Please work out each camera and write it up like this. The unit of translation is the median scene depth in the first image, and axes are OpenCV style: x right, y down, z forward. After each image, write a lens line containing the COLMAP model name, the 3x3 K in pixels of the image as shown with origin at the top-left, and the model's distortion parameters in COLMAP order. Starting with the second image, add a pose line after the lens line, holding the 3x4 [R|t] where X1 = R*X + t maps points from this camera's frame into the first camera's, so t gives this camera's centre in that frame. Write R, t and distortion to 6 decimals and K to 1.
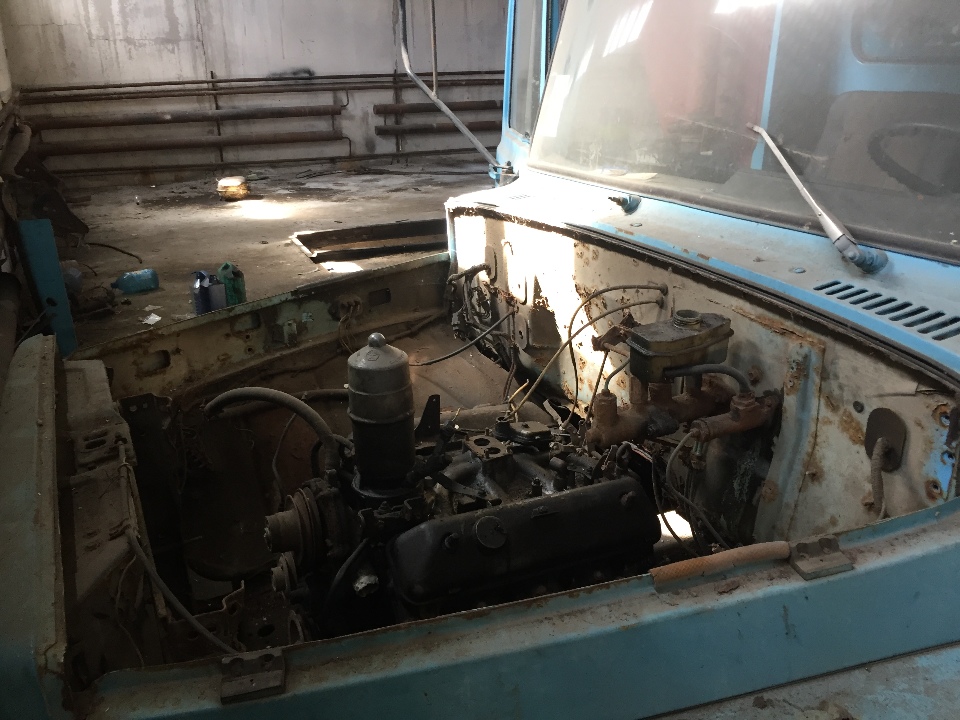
lens RADIAL K [[824.9, 0, 484.6], [0, 824.9, 356.9], [0, 0, 1]] dist [0.083259, -0.100927]
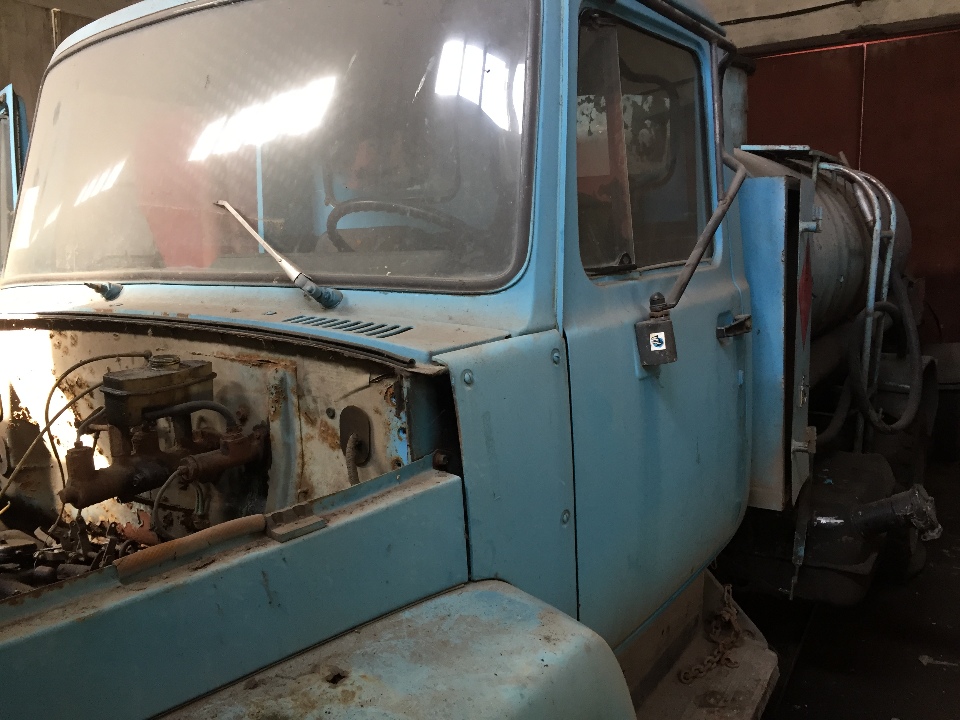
lens RADIAL K [[824.9, 0, 485.5], [0, 824.9, 354.4], [0, 0, 1]] dist [0.083259, -0.100927]
pose [[0.861340, -0.058680, 0.504628, 0.075611], [0.179830, 0.964212, -0.194826, 0.217811], [-0.475136, 0.258559, 0.841067, -0.023279]]
